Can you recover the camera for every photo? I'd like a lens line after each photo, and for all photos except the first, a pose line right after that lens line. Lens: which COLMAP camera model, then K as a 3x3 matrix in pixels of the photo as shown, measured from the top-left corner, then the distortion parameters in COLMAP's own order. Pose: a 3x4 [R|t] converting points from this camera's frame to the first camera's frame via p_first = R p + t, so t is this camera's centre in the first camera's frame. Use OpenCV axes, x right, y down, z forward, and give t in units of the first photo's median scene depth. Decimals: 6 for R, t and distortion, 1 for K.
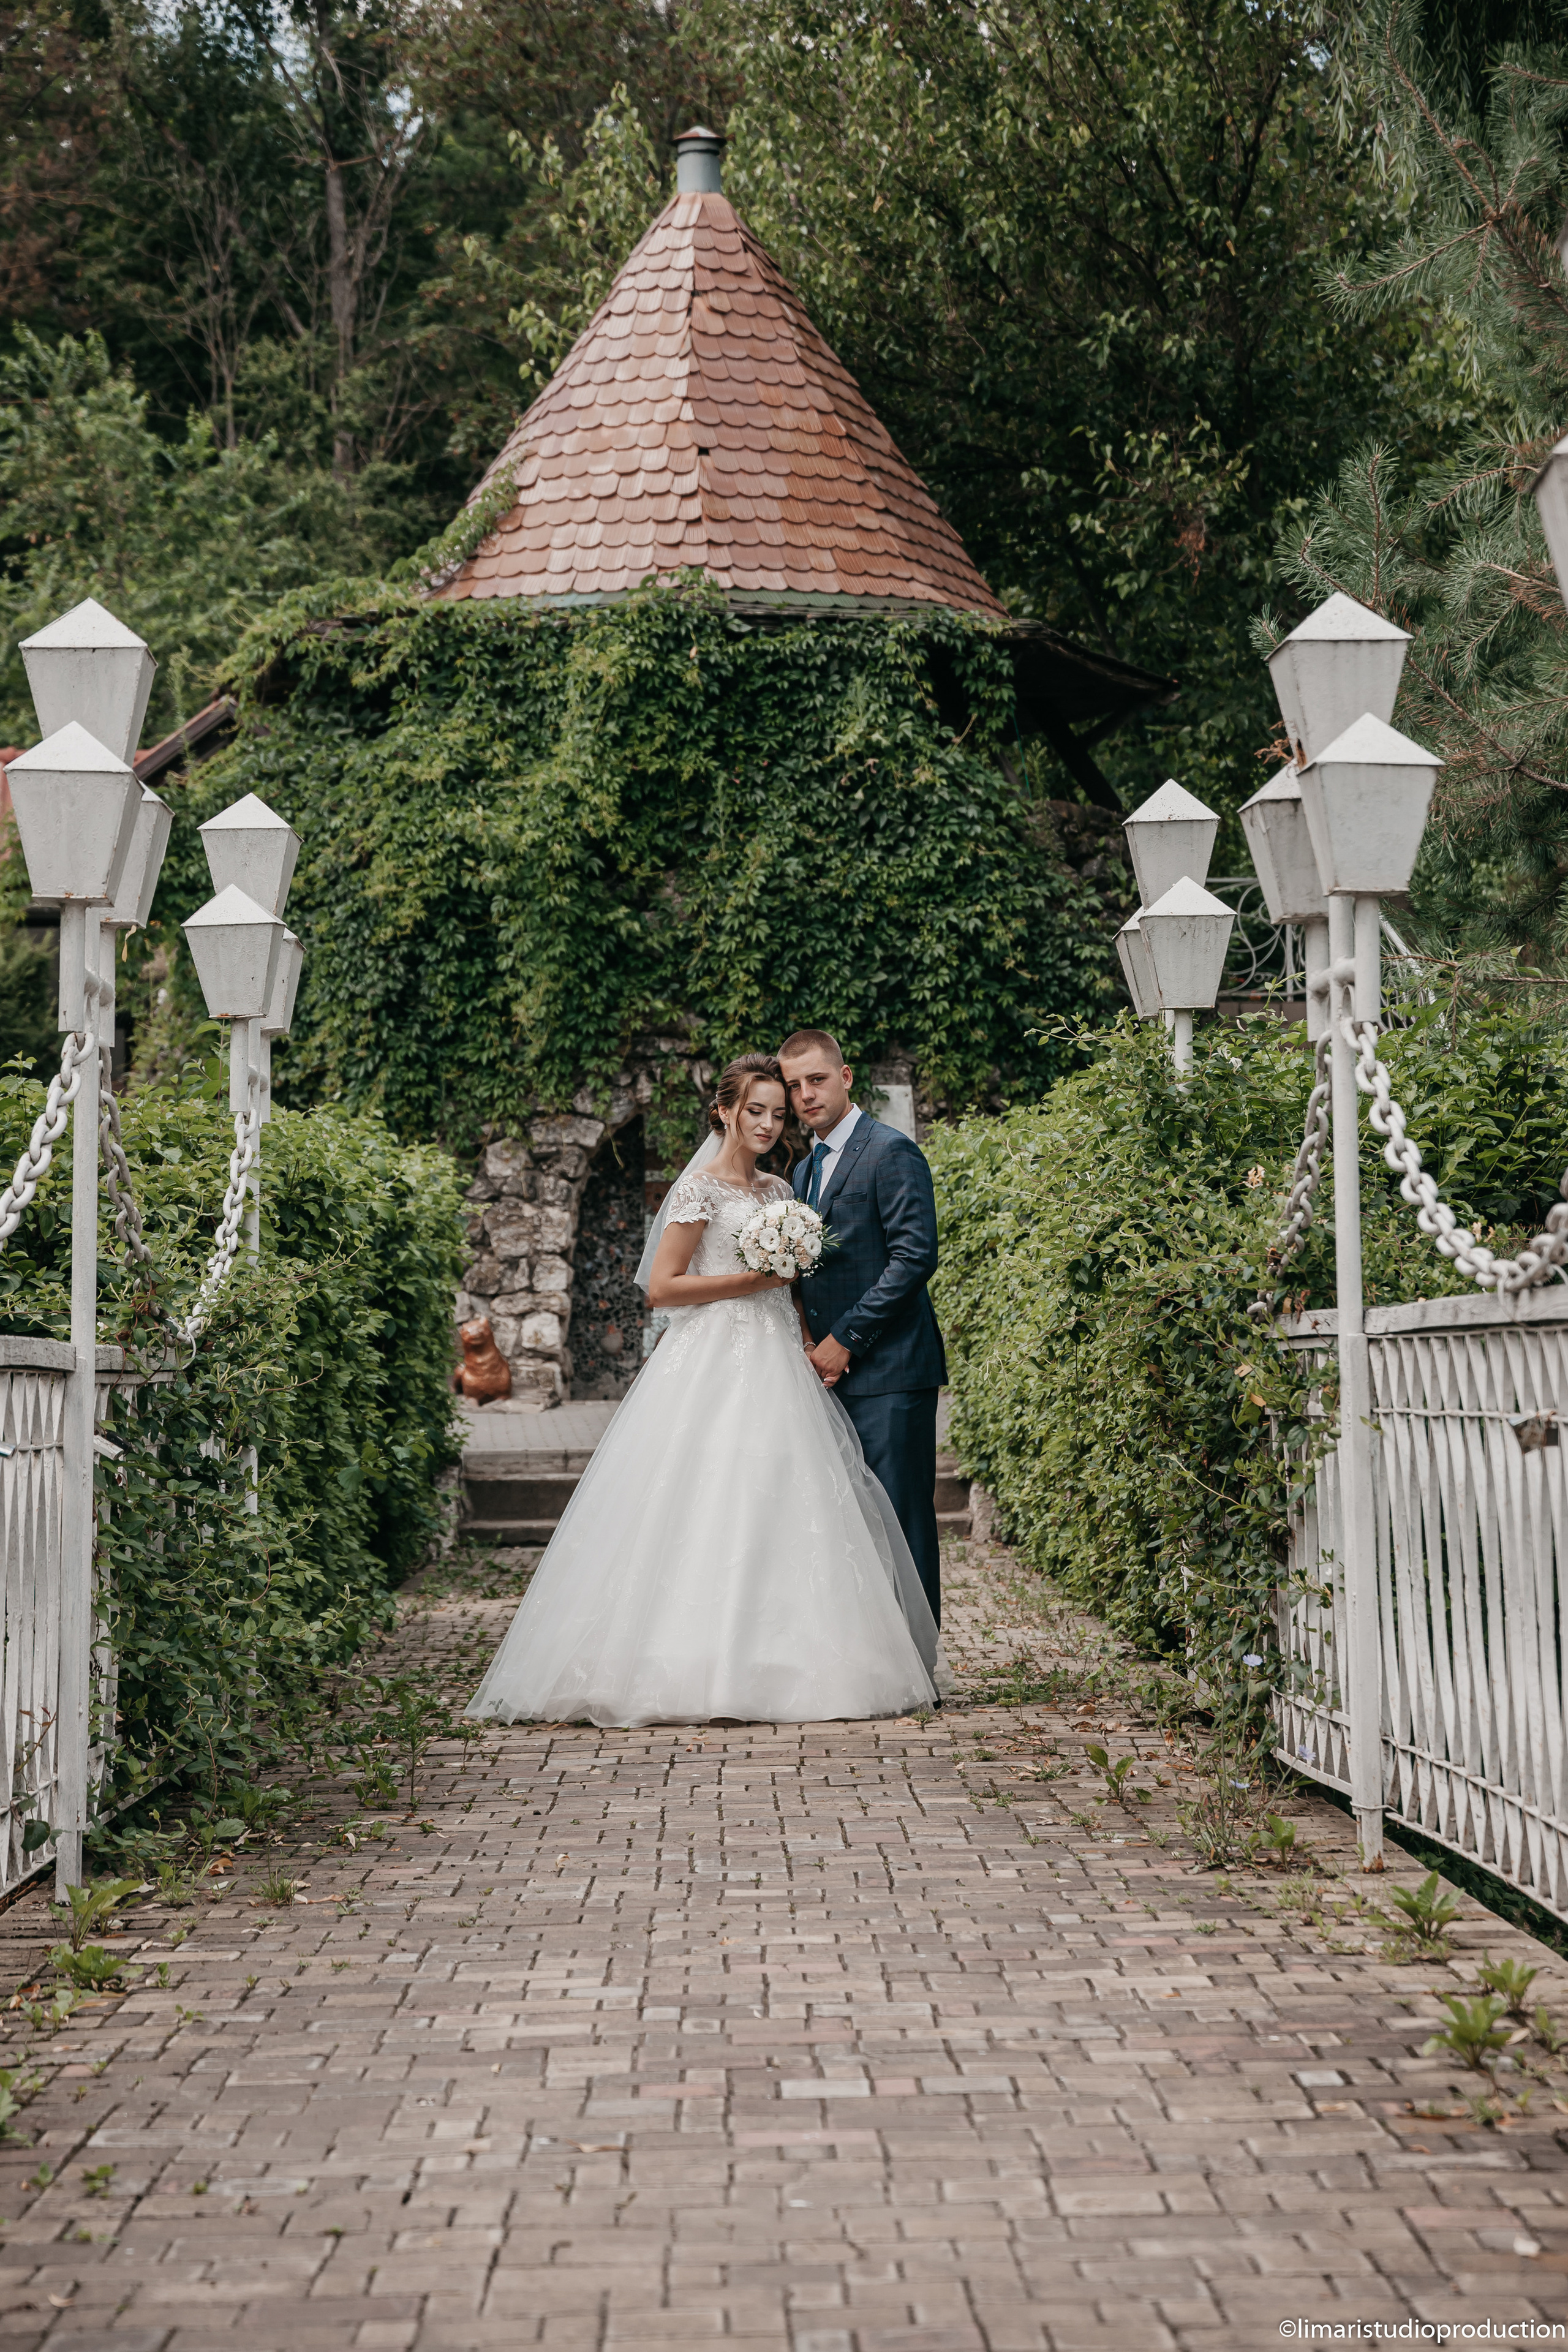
lens RADIAL K [[4739.9, 0, 784.0], [0, 4739.9, 1176.0], [0, 0, 1]] dist [2.670122, 0.006127]
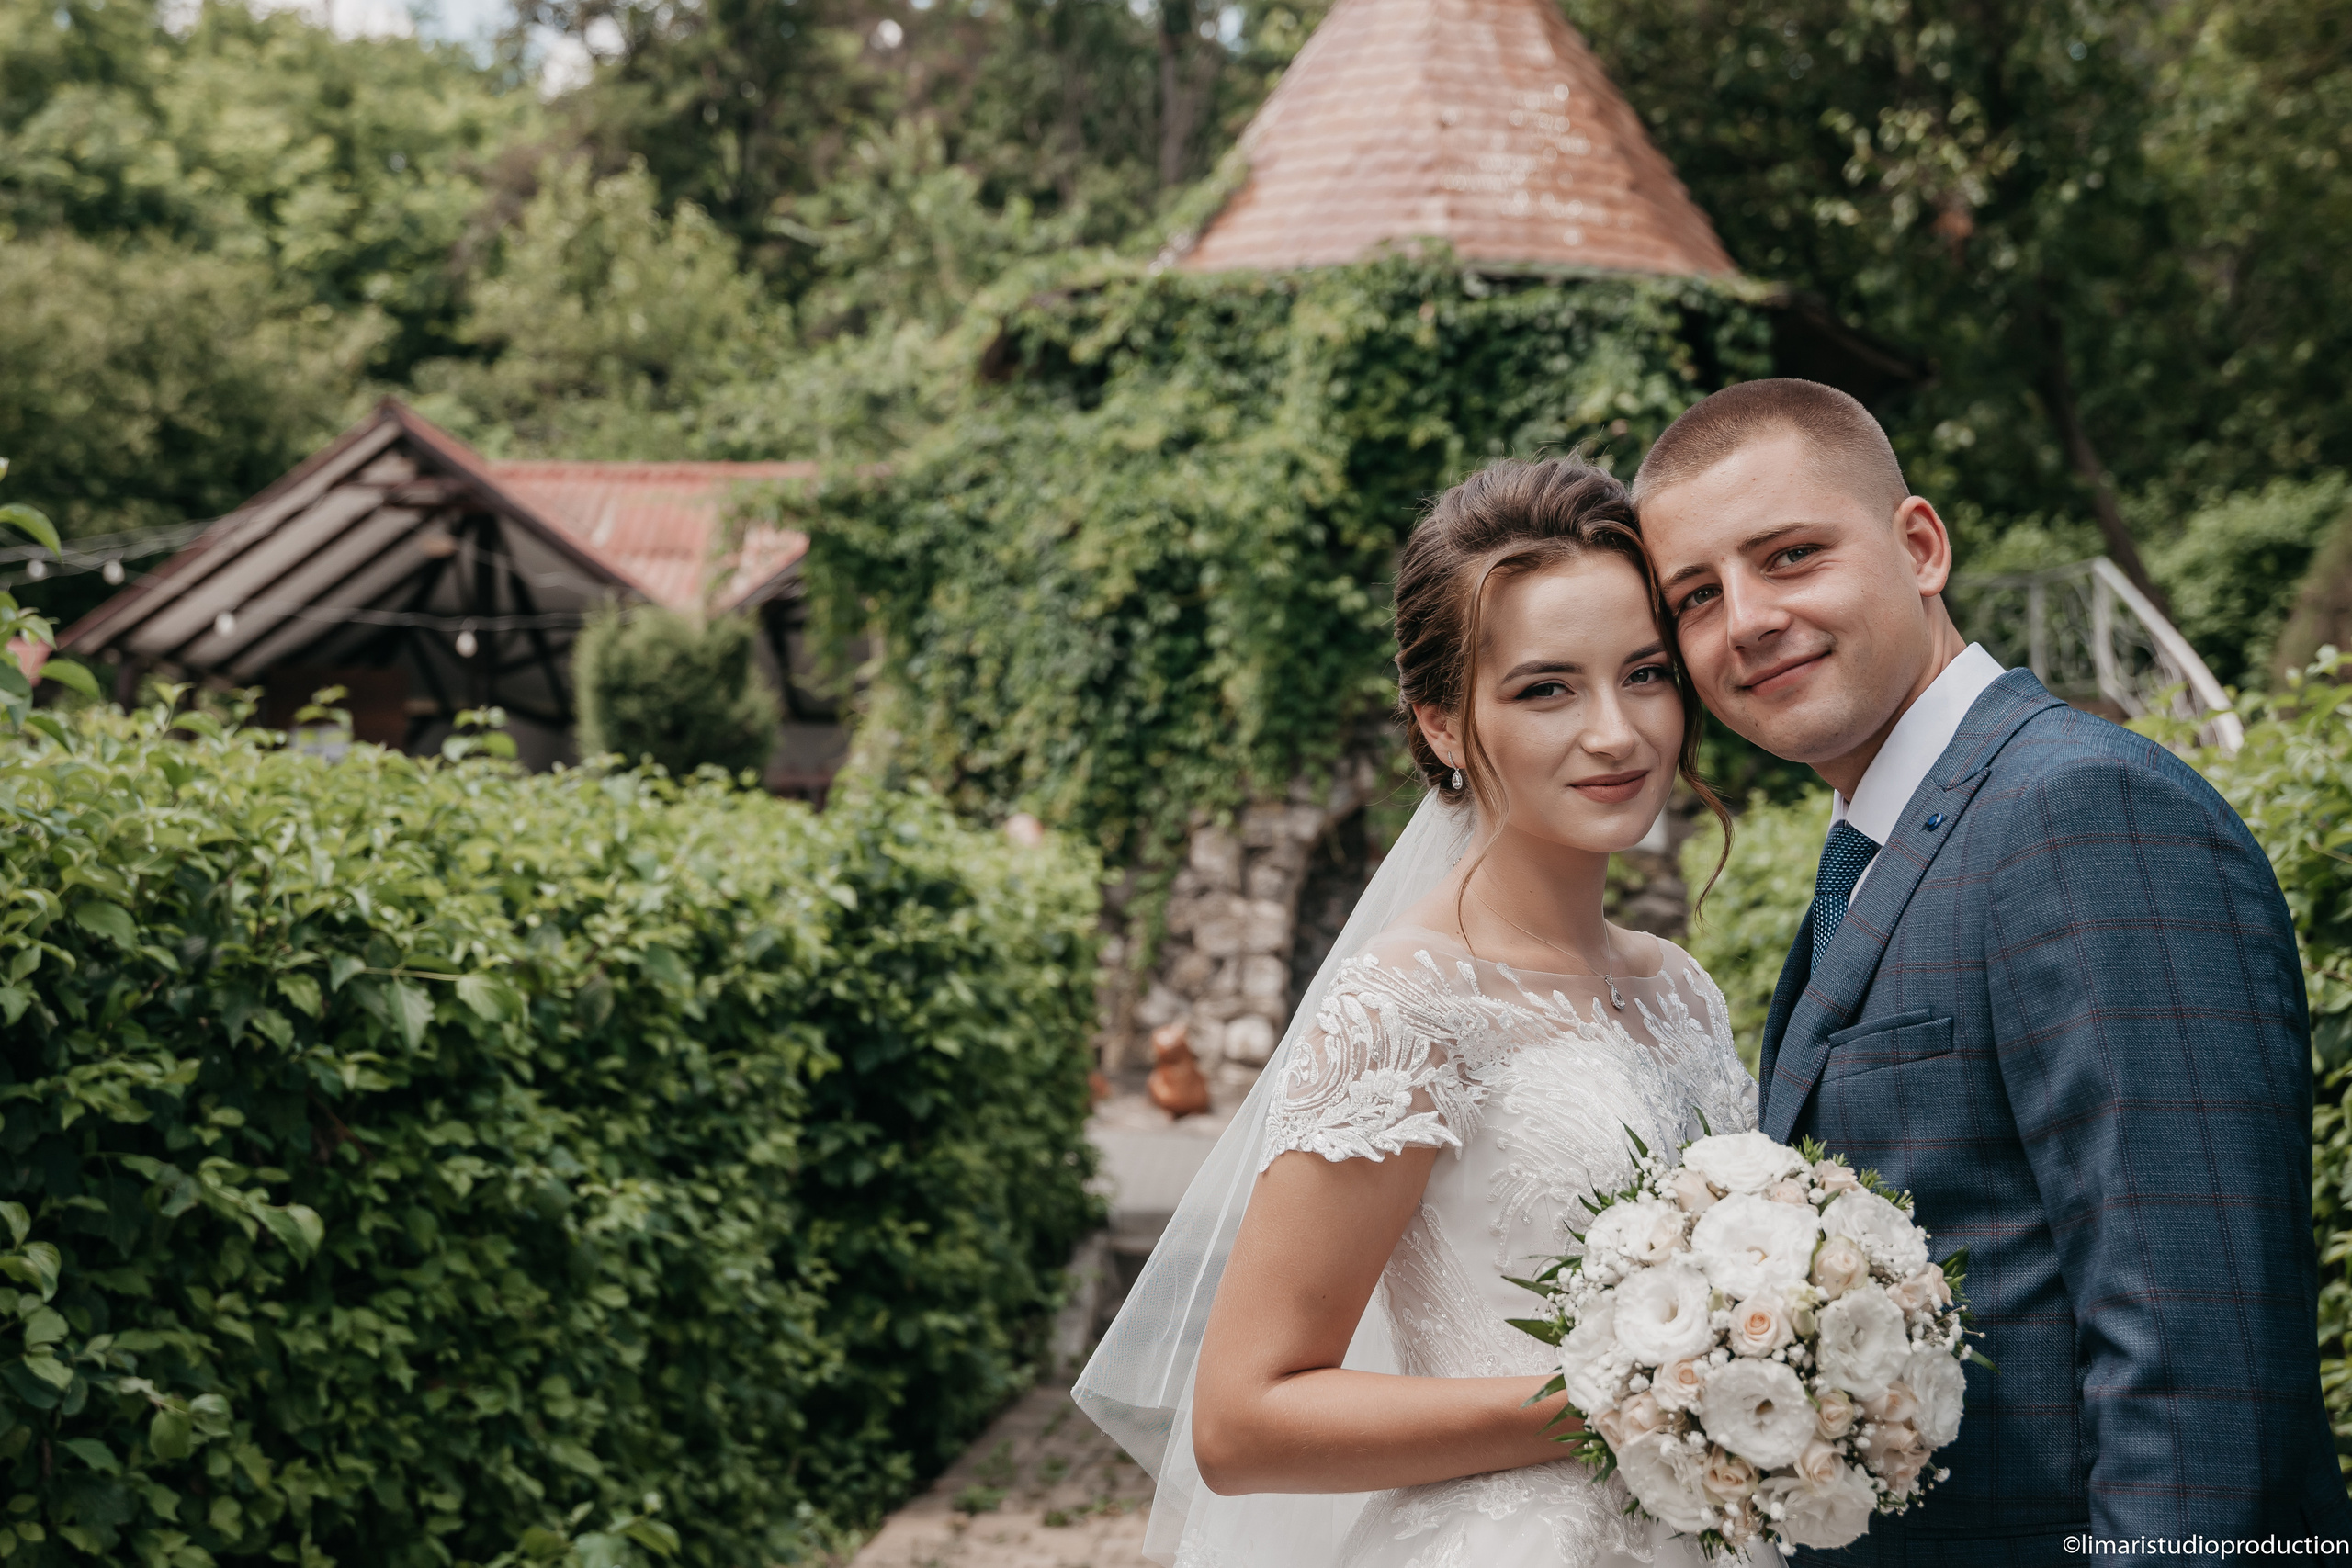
lens RADIAL K [[3227.8, 0, 1118.4], [0, 3227.8, 781.7], [0, 0, 1]] dist [-0.018545, -0.034667]
pose [[0.992298, 0.015229, -0.122938, 0.000008], [-0.018044, 0.999599, -0.021818, -0.002819], [0.122556, 0.023869, 0.992175, 0.380572]]
